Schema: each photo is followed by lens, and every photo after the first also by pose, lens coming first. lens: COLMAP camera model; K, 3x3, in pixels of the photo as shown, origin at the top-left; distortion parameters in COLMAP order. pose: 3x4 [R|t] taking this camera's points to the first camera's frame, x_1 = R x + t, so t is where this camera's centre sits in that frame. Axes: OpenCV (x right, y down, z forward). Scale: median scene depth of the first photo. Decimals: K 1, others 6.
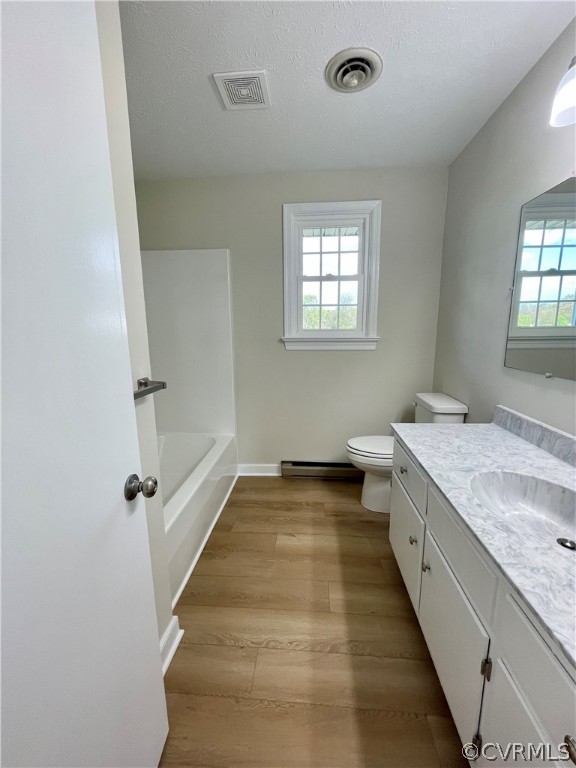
lens RADIAL K [[309.7, 0, 288.9], [0, 309.7, 384.0], [0, 0, 1]] dist [-0.007735, -0.000217]
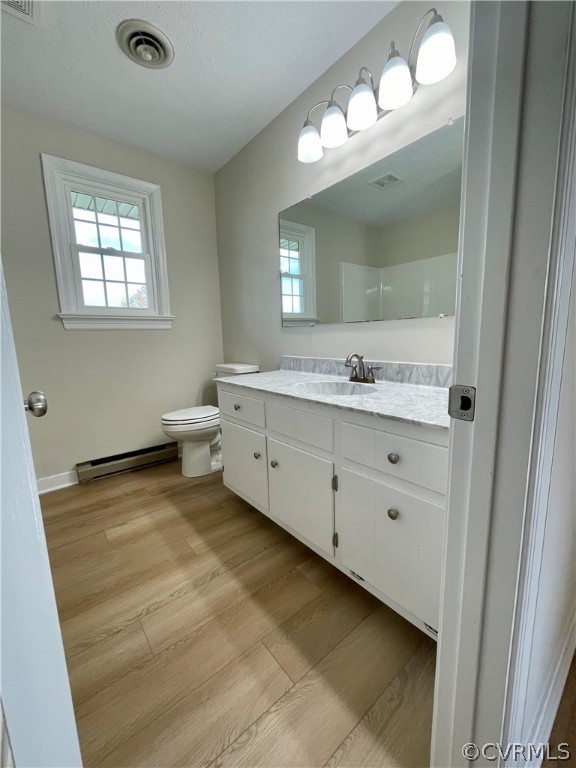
lens RADIAL K [[309.7, 0, 290.7], [0, 309.7, 384.5], [0, 0, 1]] dist [-0.007735, -0.000217]
pose [[0.718053, -0.115633, 0.686316, -0.193492], [0.144013, 0.989446, 0.016034, 0.135315], [-0.680927, 0.087325, 0.727127, -0.012140]]
